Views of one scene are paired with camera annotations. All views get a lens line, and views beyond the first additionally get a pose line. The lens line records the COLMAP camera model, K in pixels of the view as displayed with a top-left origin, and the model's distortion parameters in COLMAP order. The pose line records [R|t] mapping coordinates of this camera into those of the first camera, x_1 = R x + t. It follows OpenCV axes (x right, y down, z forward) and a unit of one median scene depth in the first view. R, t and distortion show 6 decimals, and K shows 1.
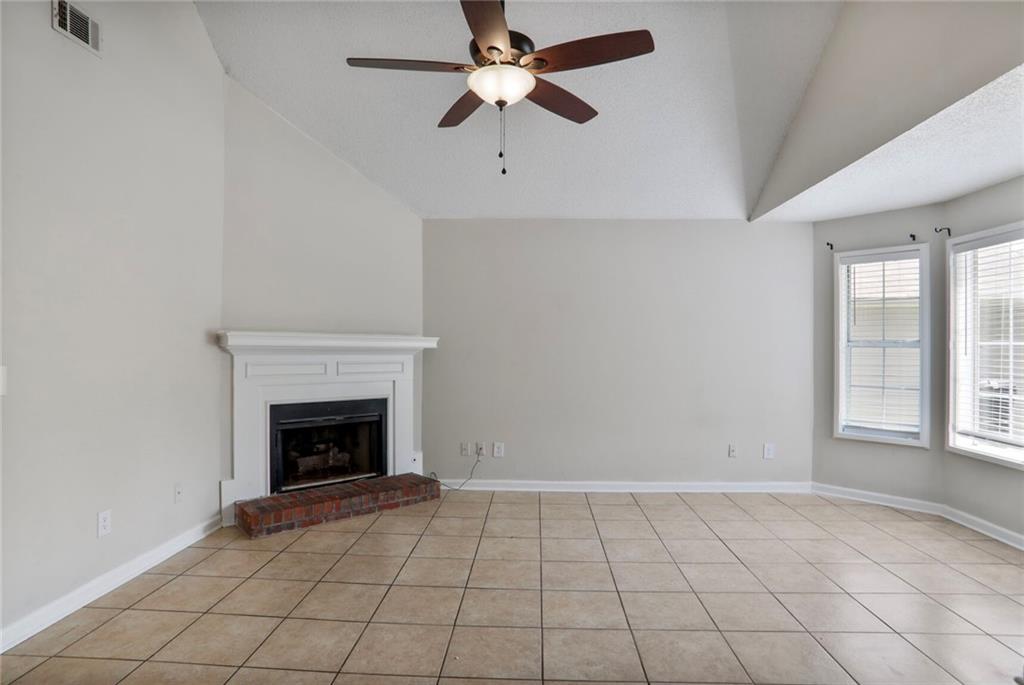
lens RADIAL K [[549.1, 0, 512.0], [0, 549.1, 342.5], [0, 0, 1]] dist [-0.038157, 0.002636]
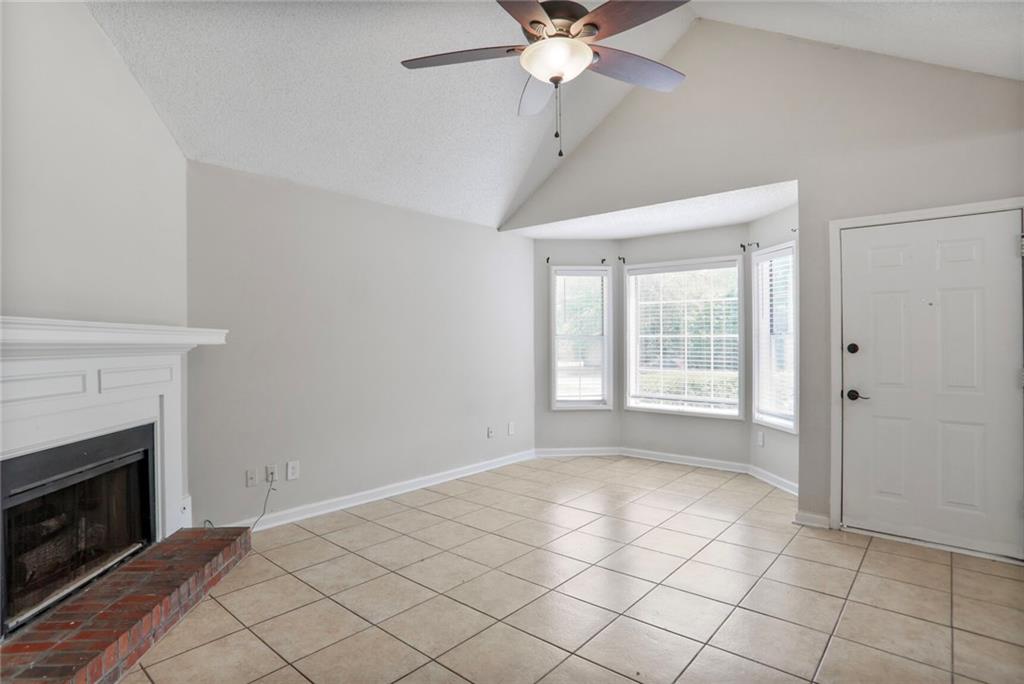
lens RADIAL K [[532.5, 0, 495.6], [0, 532.5, 338.8], [0, 0, 1]] dist [-0.056780, 0.045853]
pose [[0.637993, -0.005134, 0.770025, -0.518350], [0.001653, 0.999985, 0.005299, -0.000592], [-0.770040, -0.002108, 0.637992, 0.340031]]
